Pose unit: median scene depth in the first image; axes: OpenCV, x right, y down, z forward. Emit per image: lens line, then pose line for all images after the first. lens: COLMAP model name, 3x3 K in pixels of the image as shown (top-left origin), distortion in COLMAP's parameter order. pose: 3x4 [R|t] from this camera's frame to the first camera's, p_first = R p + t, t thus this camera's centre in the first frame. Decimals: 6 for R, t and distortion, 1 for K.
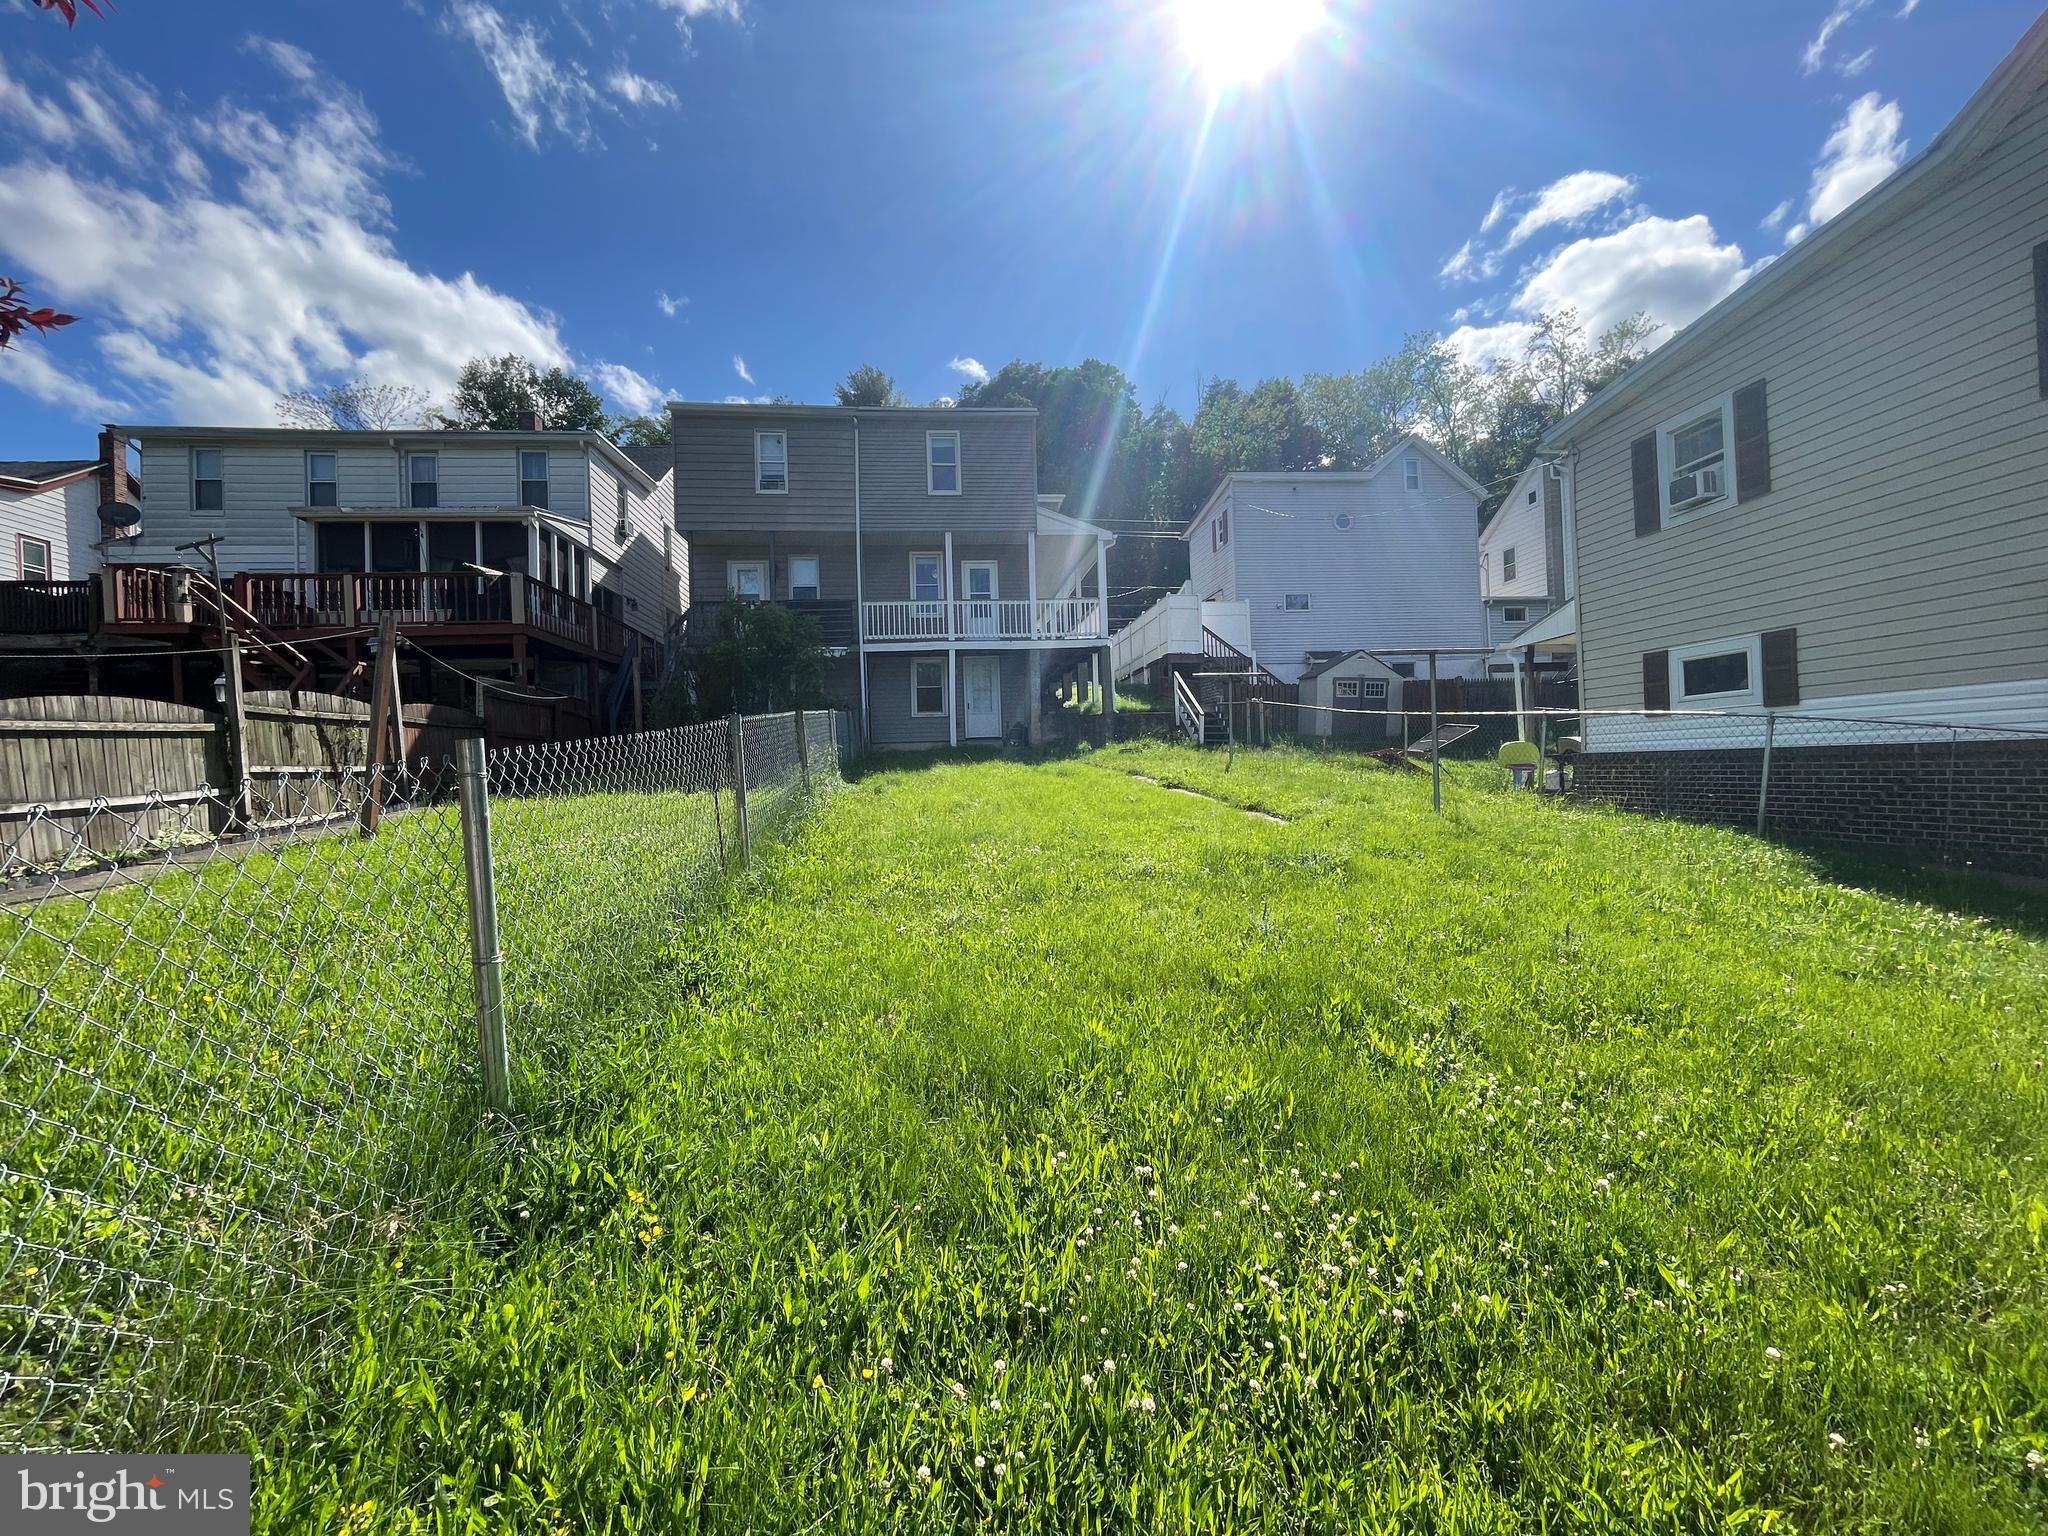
lens RADIAL K [[833.9, 0, 1012.2], [0, 833.9, 770.9], [0, 0, 1]] dist [-0.003100, -0.000457]
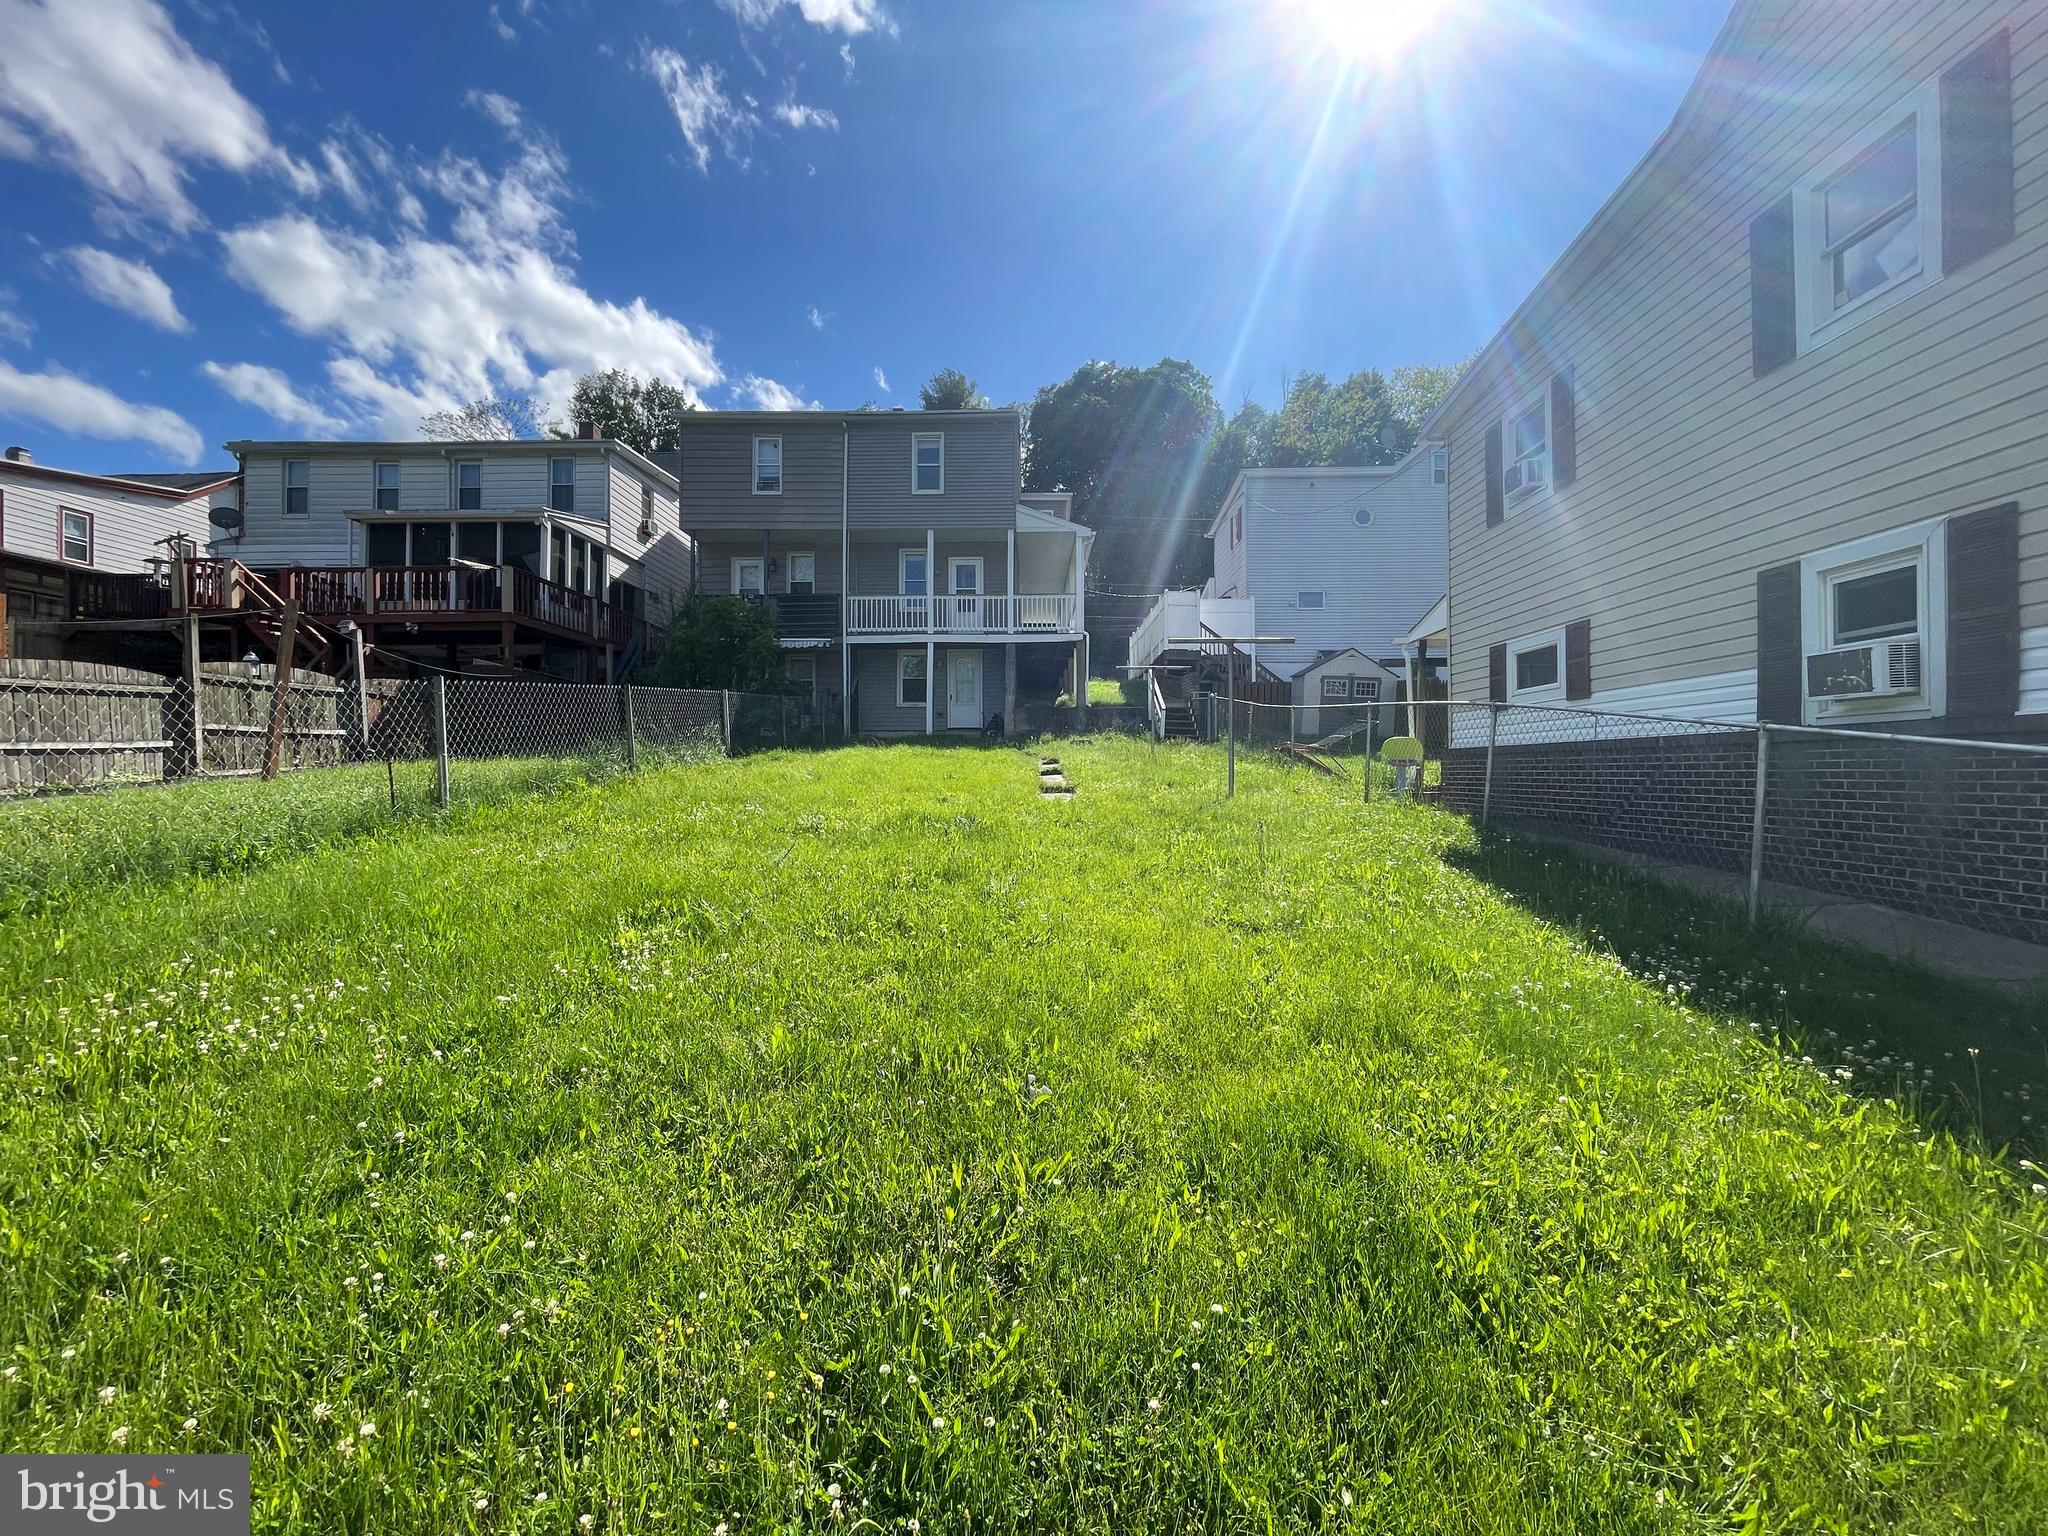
lens RADIAL K [[833.9, 0, 1023.5], [0, 833.9, 762.0], [0, 0, 1]] dist [-0.003100, -0.000457]
pose [[0.991181, 0.030556, -0.128943, 0.186888], [-0.031906, 0.999455, -0.008418, 0.009880], [0.128615, 0.012457, 0.991616, -0.017653]]
